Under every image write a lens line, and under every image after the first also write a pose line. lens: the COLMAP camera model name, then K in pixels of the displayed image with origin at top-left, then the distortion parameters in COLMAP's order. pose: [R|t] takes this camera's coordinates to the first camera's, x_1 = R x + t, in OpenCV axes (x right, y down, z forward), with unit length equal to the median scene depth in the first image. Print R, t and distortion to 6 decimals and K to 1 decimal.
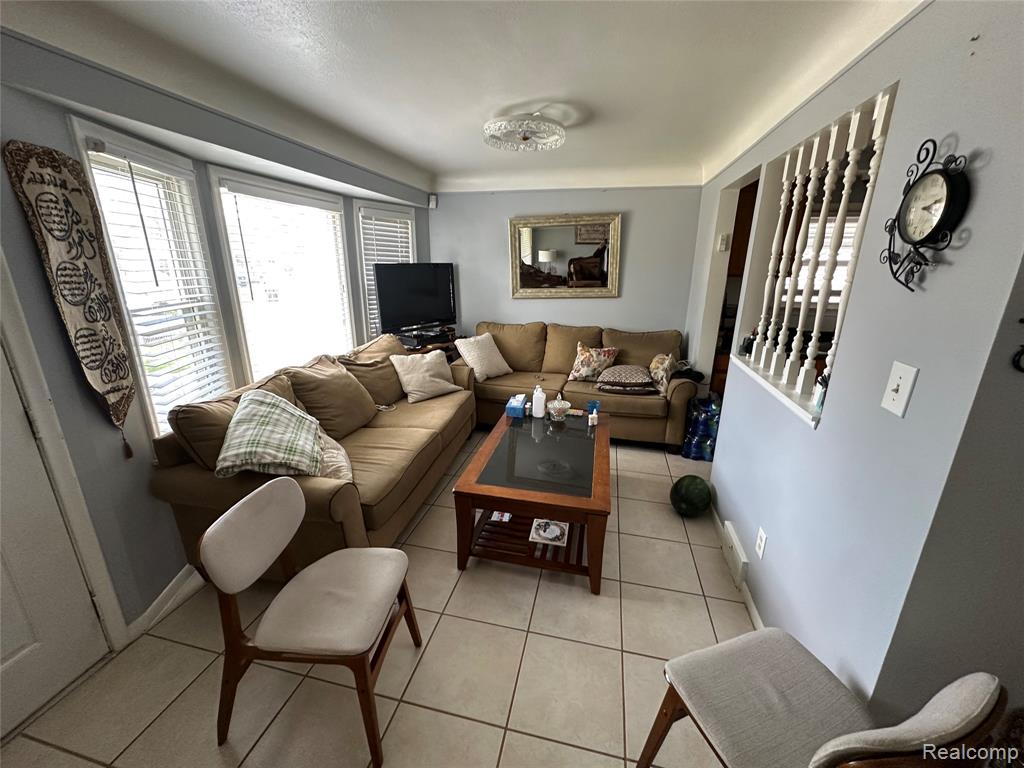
lens RADIAL K [[411.8, 0, 509.9], [0, 411.8, 383.7], [0, 0, 1]] dist [0.000349, 0.000049]
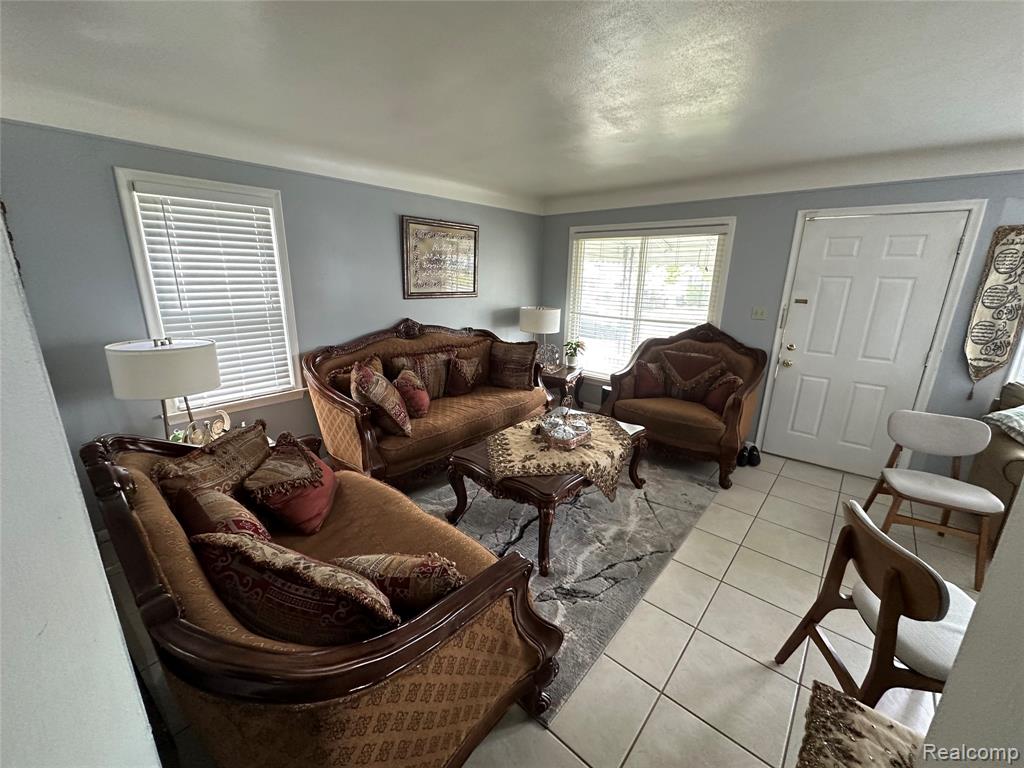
lens RADIAL K [[411.8, 0, 511.0], [0, 411.8, 384.2], [0, 0, 1]] dist [0.000349, 0.000049]
pose [[-0.466872, 0.217880, -0.857064, 1.439869], [-0.276345, 0.884692, 0.375438, 0.007587], [0.840038, 0.412127, -0.352828, -0.002582]]
